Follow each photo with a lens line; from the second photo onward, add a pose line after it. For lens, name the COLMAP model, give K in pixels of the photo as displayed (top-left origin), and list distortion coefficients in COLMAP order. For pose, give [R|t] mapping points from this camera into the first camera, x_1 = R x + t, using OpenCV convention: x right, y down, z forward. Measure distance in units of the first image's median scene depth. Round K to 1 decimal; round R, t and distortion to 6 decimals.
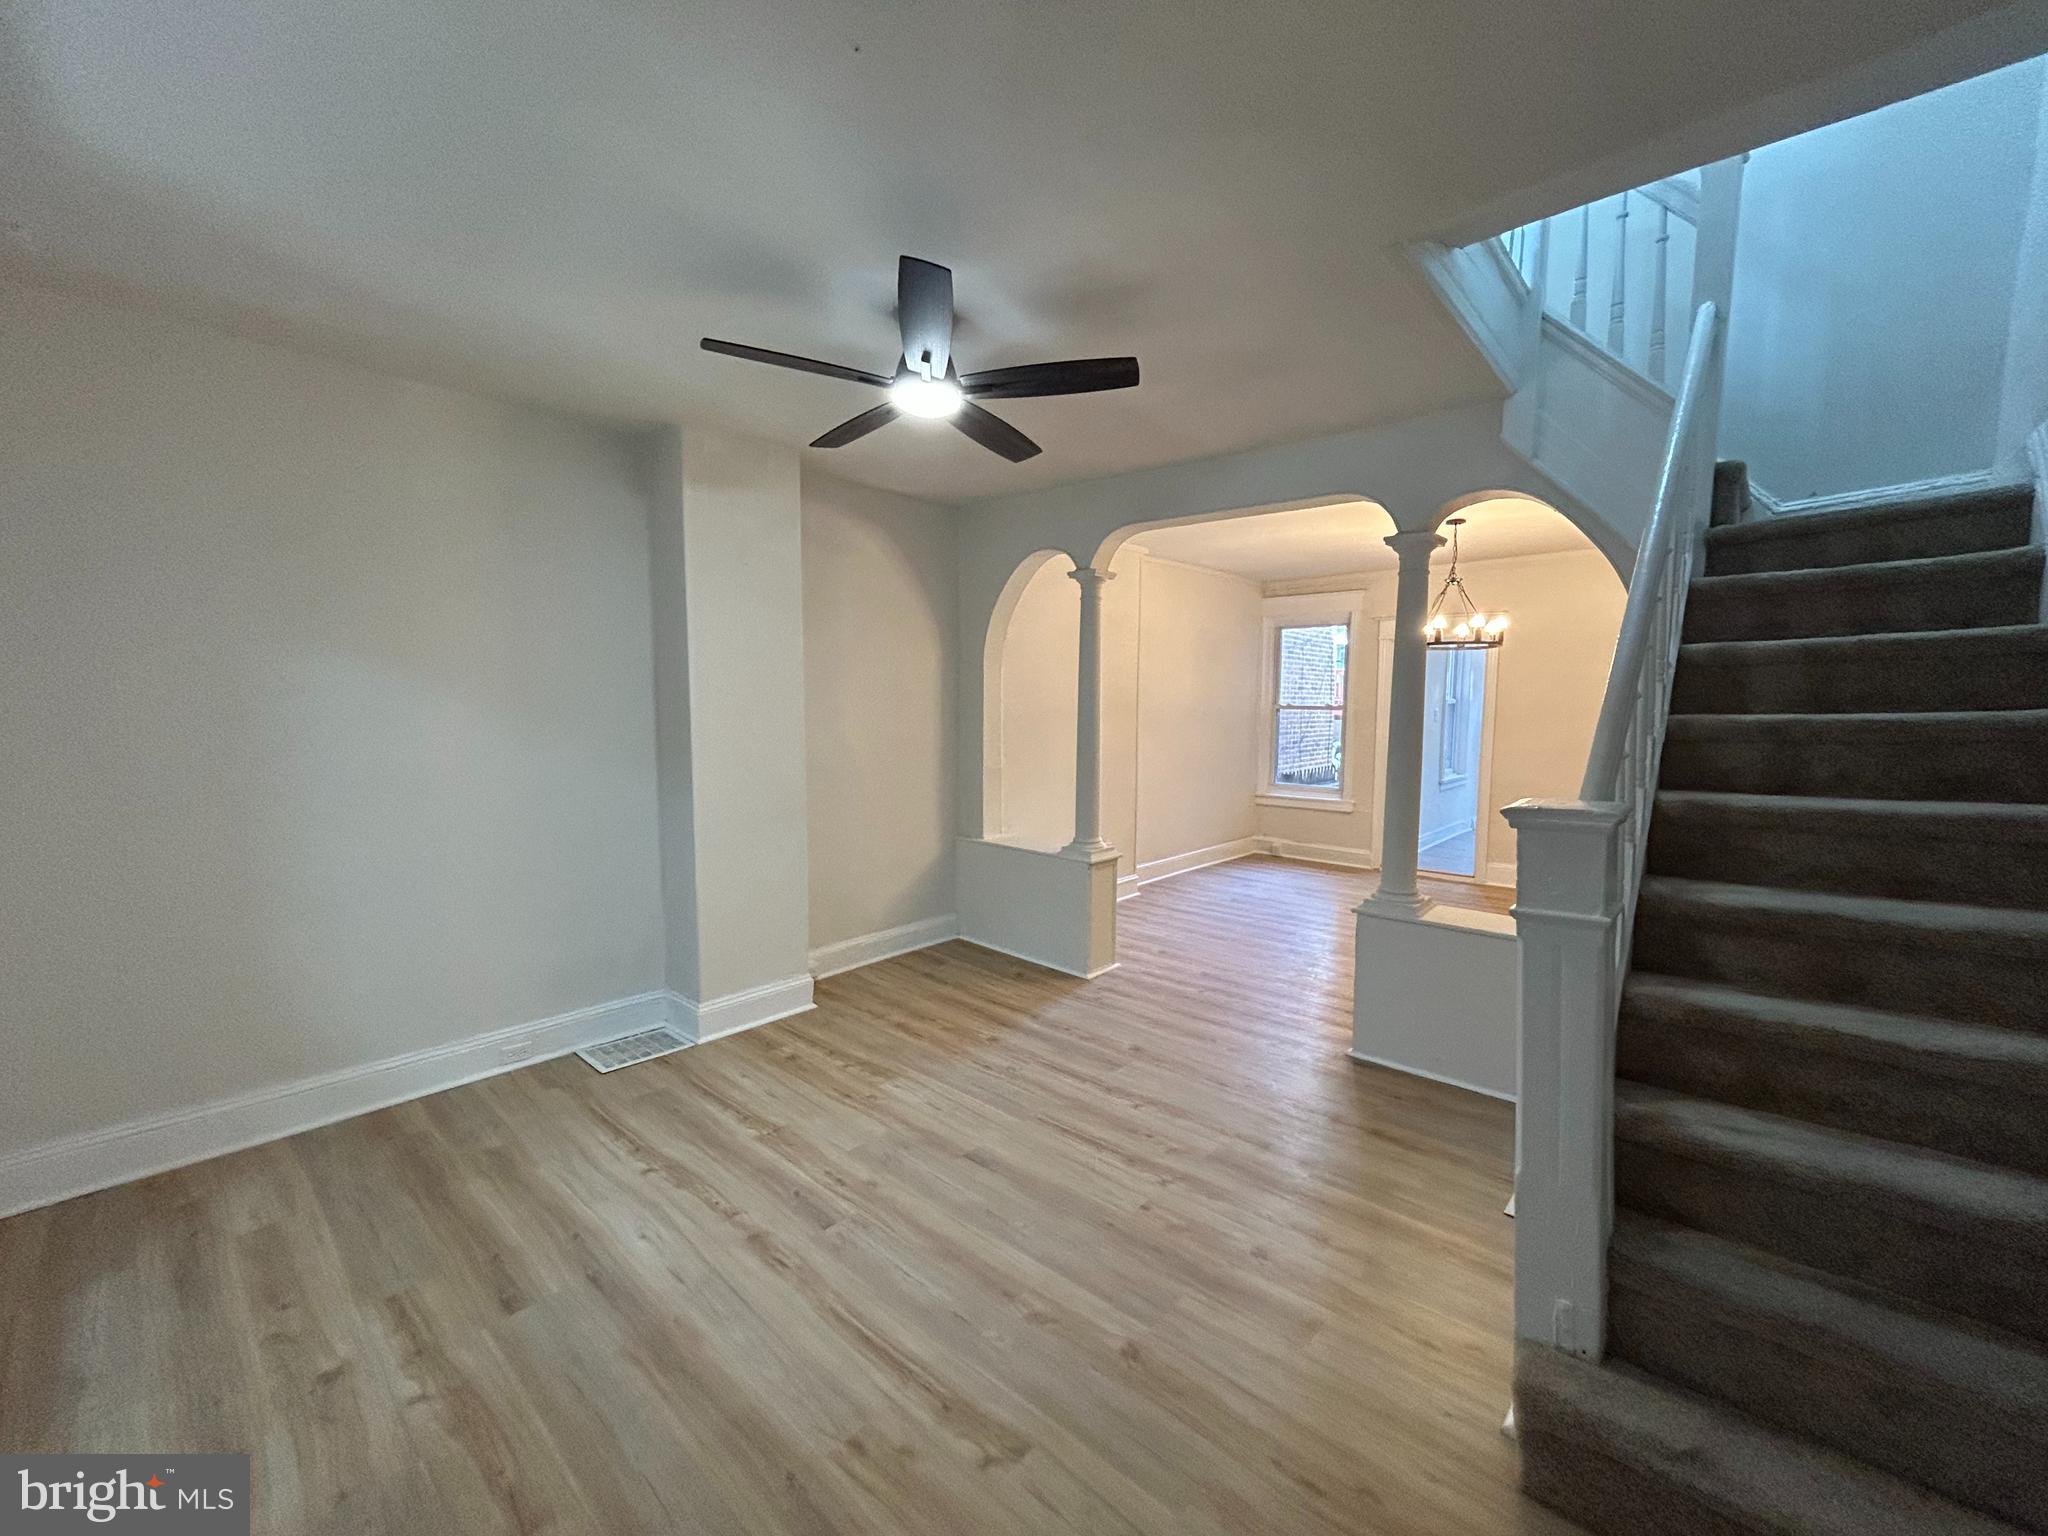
lens RADIAL K [[825.4, 0, 1028.4], [0, 825.4, 770.0], [0, 0, 1]] dist [-0.002325, -0.000100]
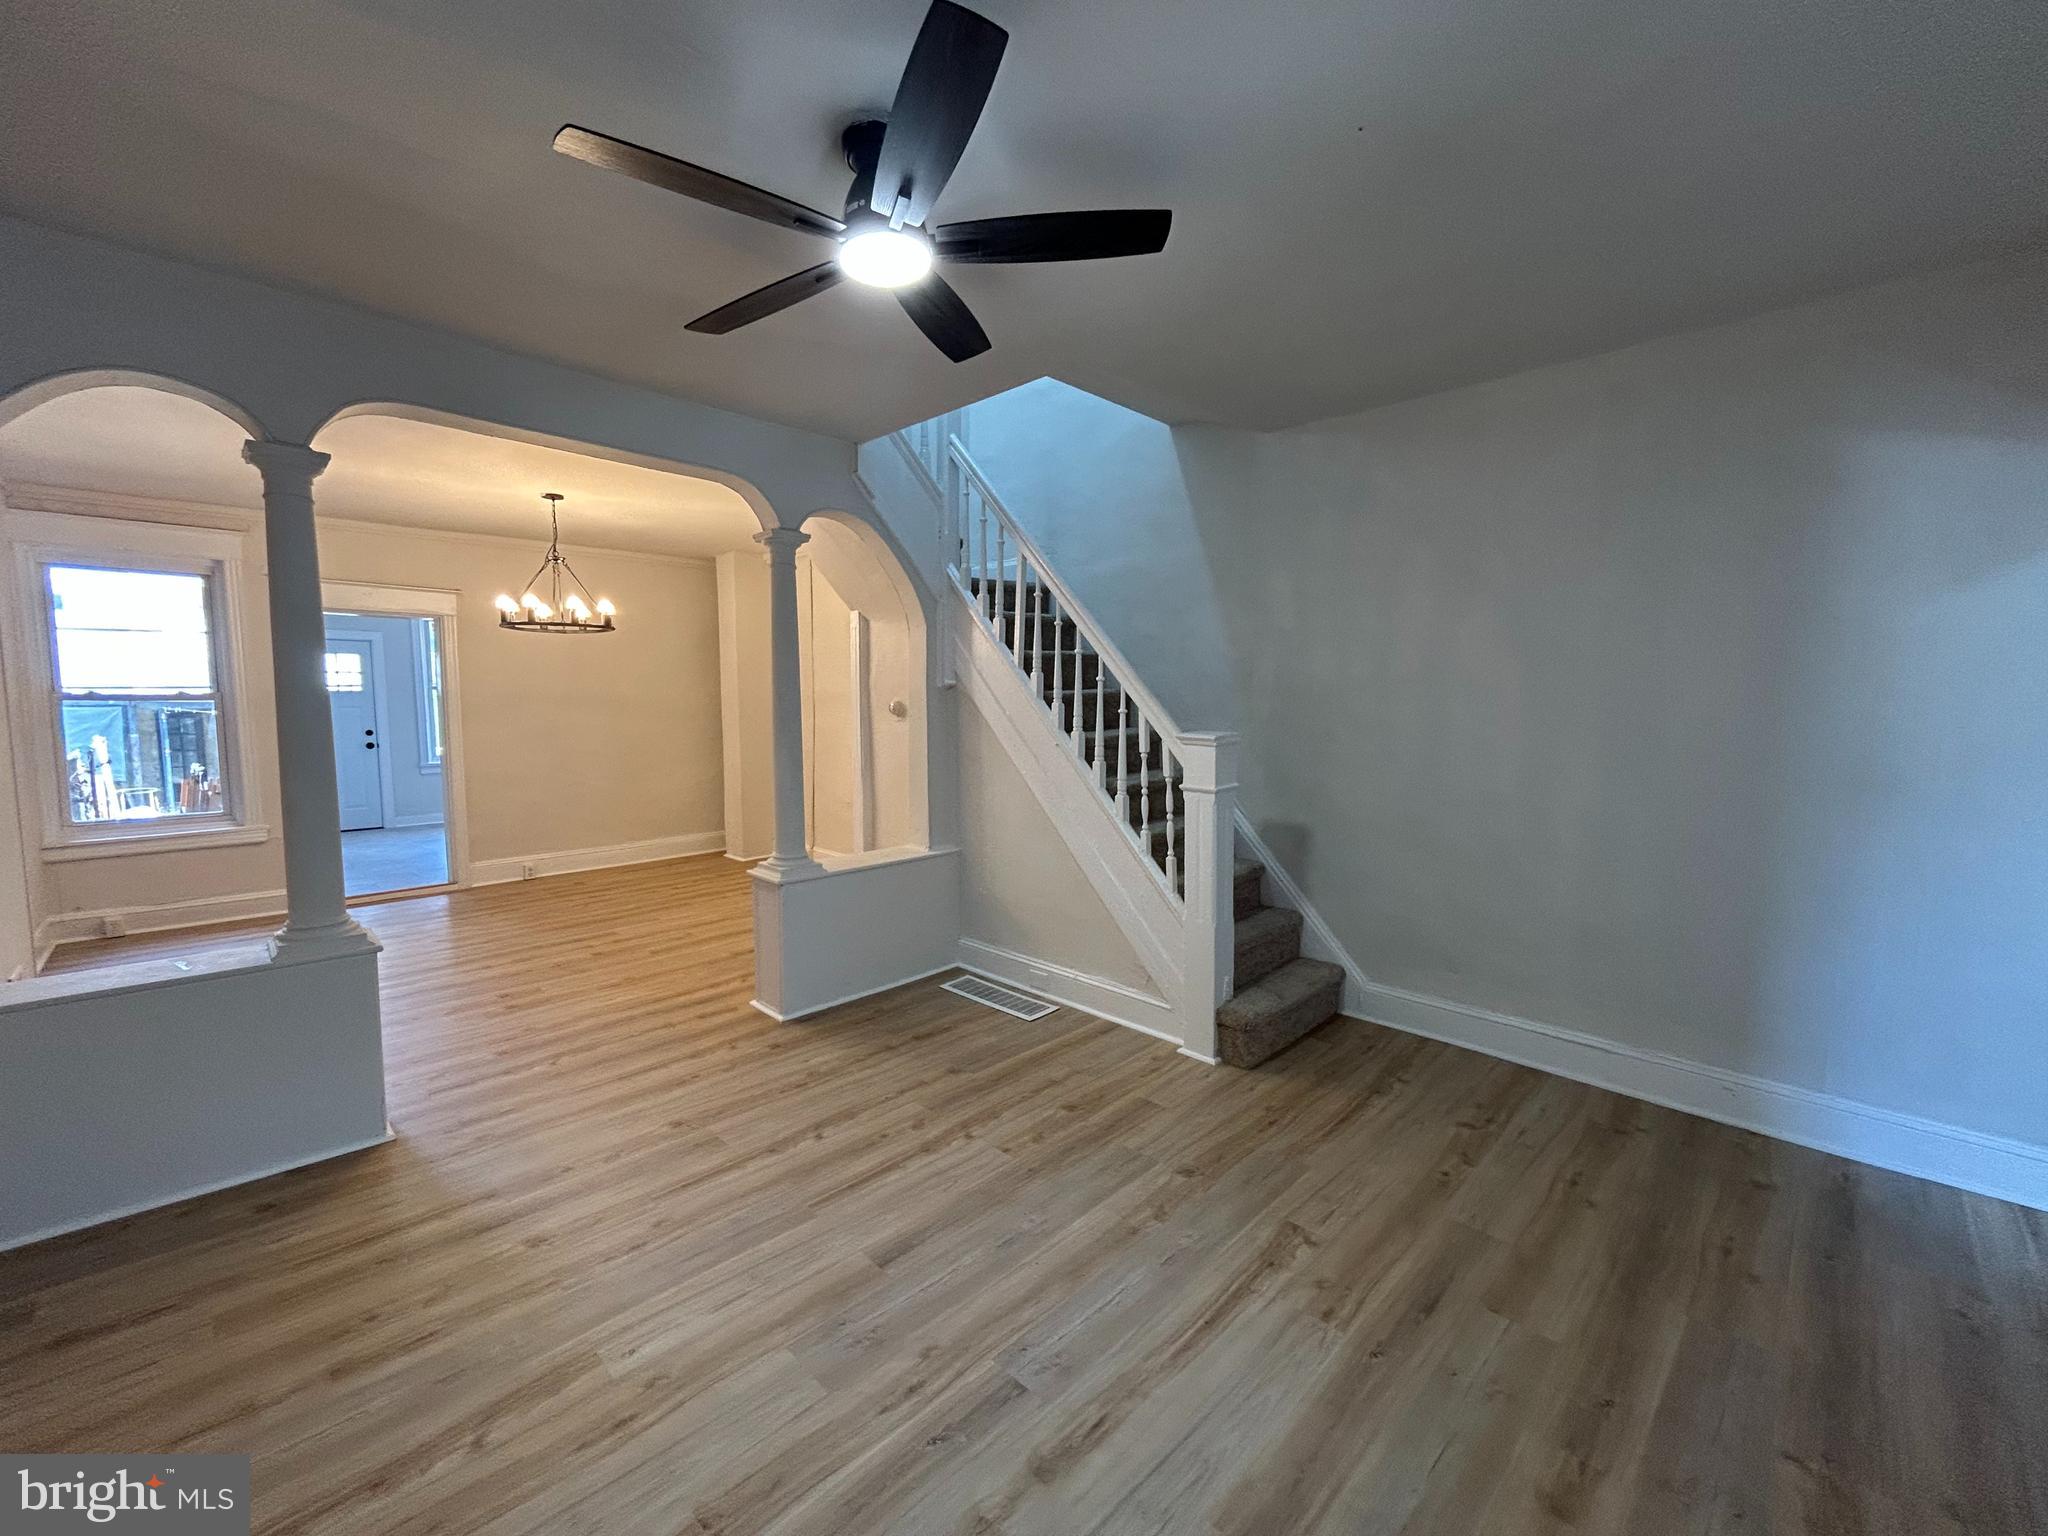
lens RADIAL K [[825.4, 0, 1043.6], [0, 825.4, 765.5], [0, 0, 1]] dist [-0.002325, -0.000100]
pose [[0.045451, -0.089456, 0.994953, -0.819749], [0.085575, 0.992670, 0.085342, -0.049835], [-0.995295, 0.081264, 0.052773, 0.796958]]
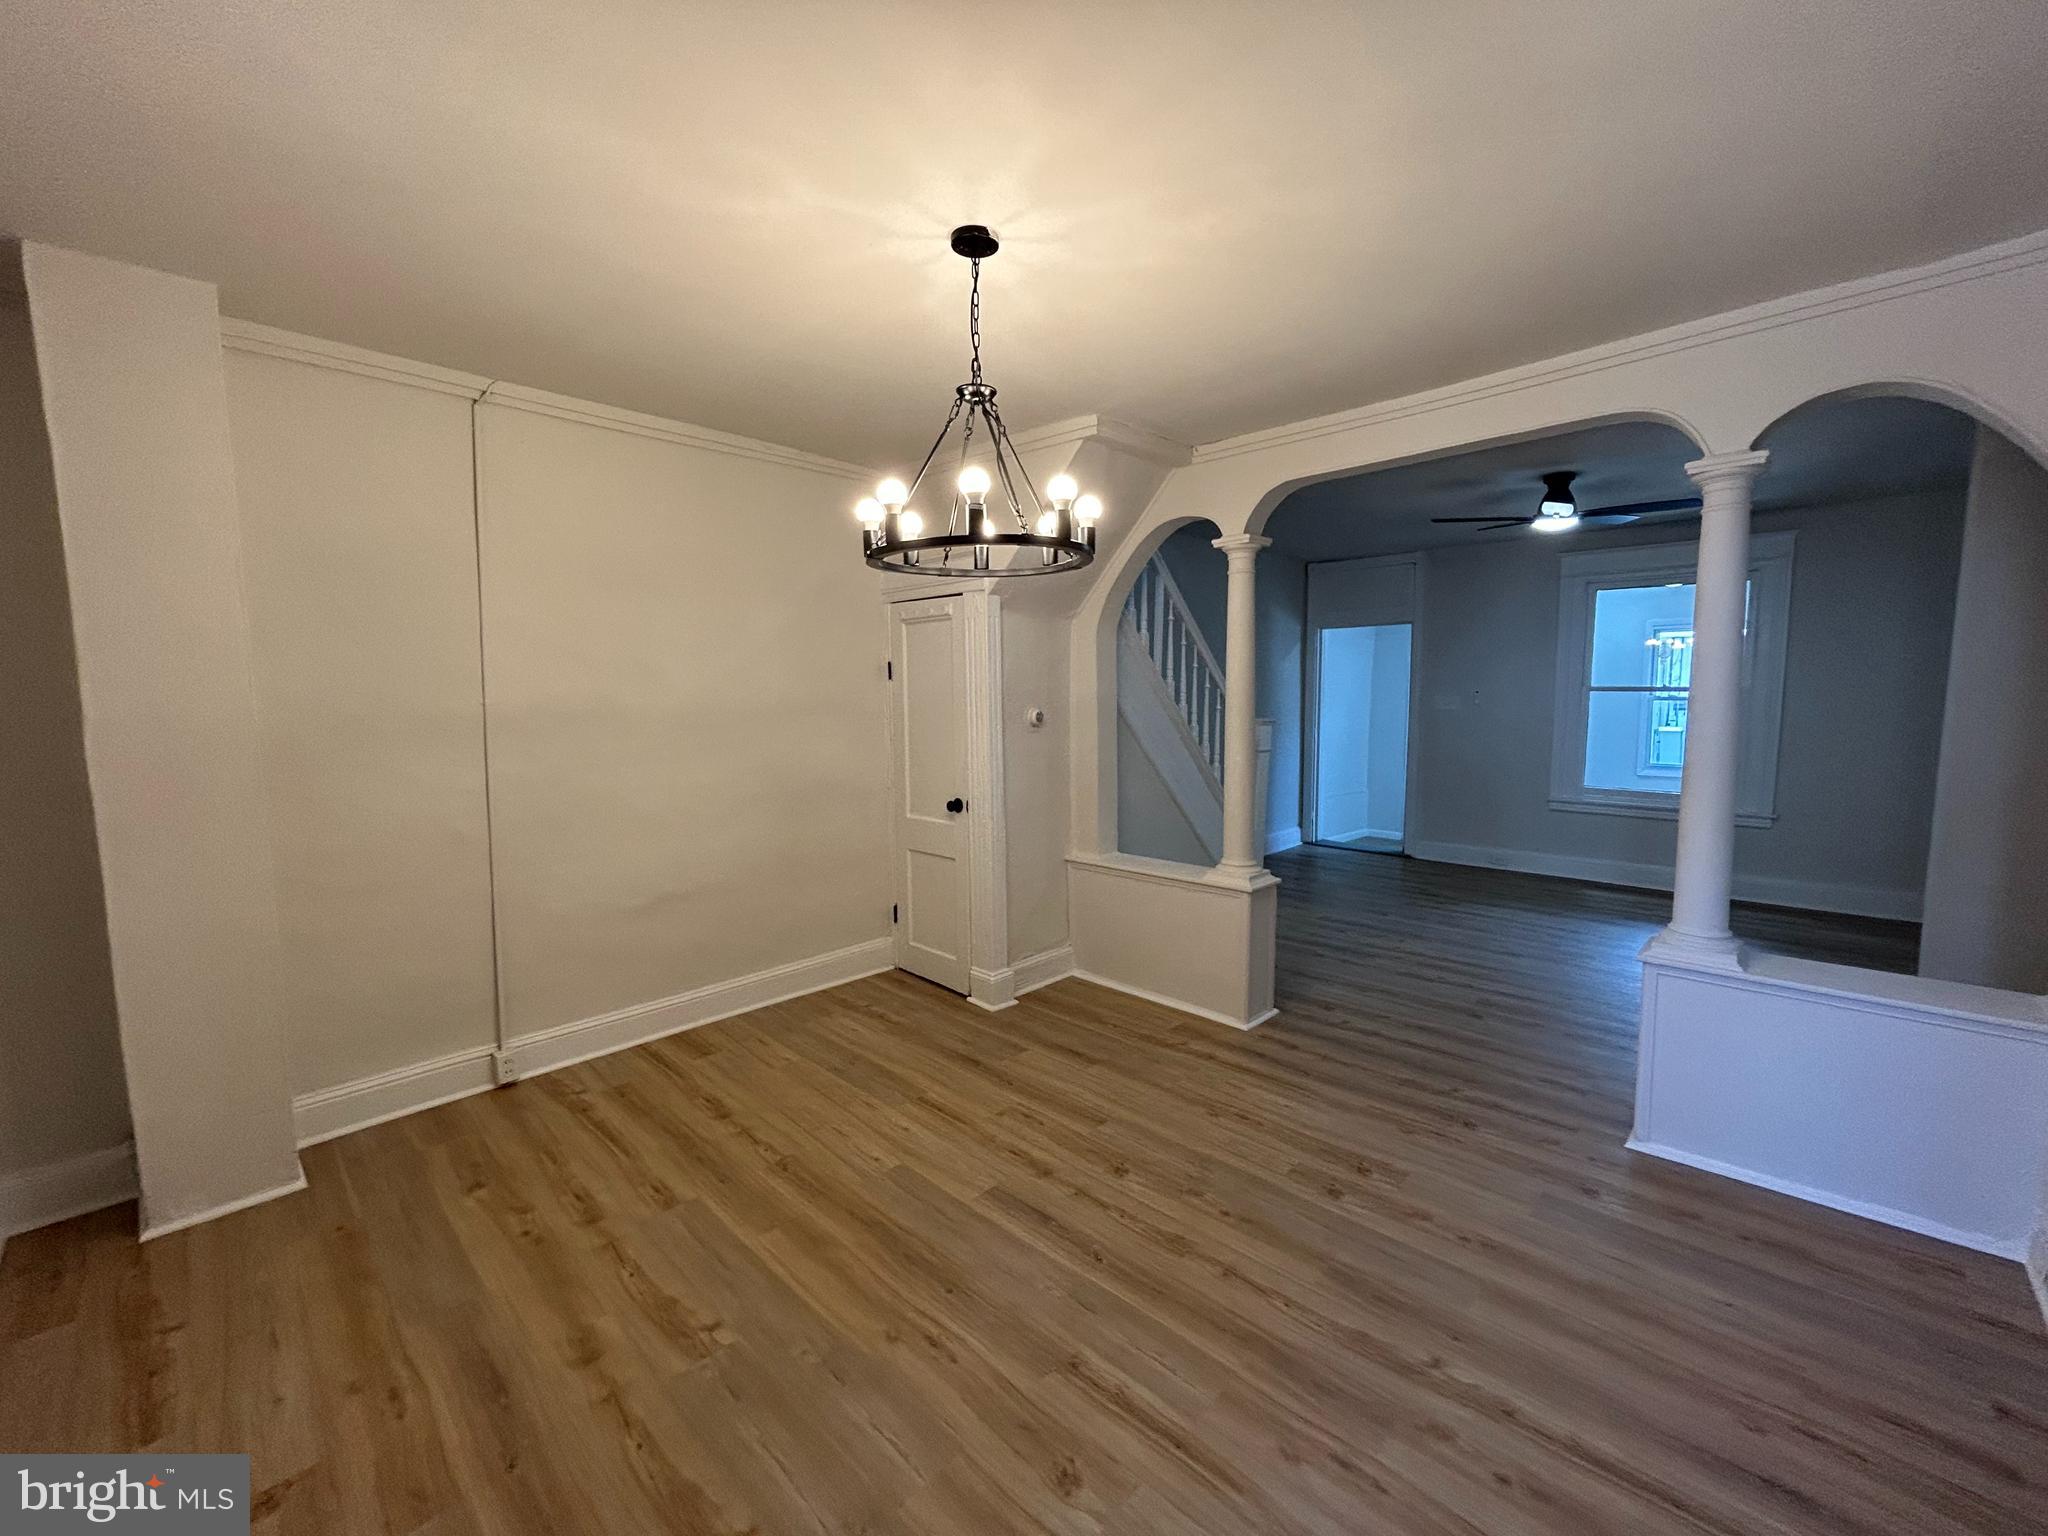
lens RADIAL K [[825.4, 0, 1035.7], [0, 825.4, 762.1], [0, 0, 1]] dist [-0.002325, -0.000100]
pose [[-0.999477, -0.006984, 0.031573, 0.908078], [-0.001471, 0.985204, 0.171377, -0.226264], [-0.032303, 0.171241, -0.984699, 2.736432]]
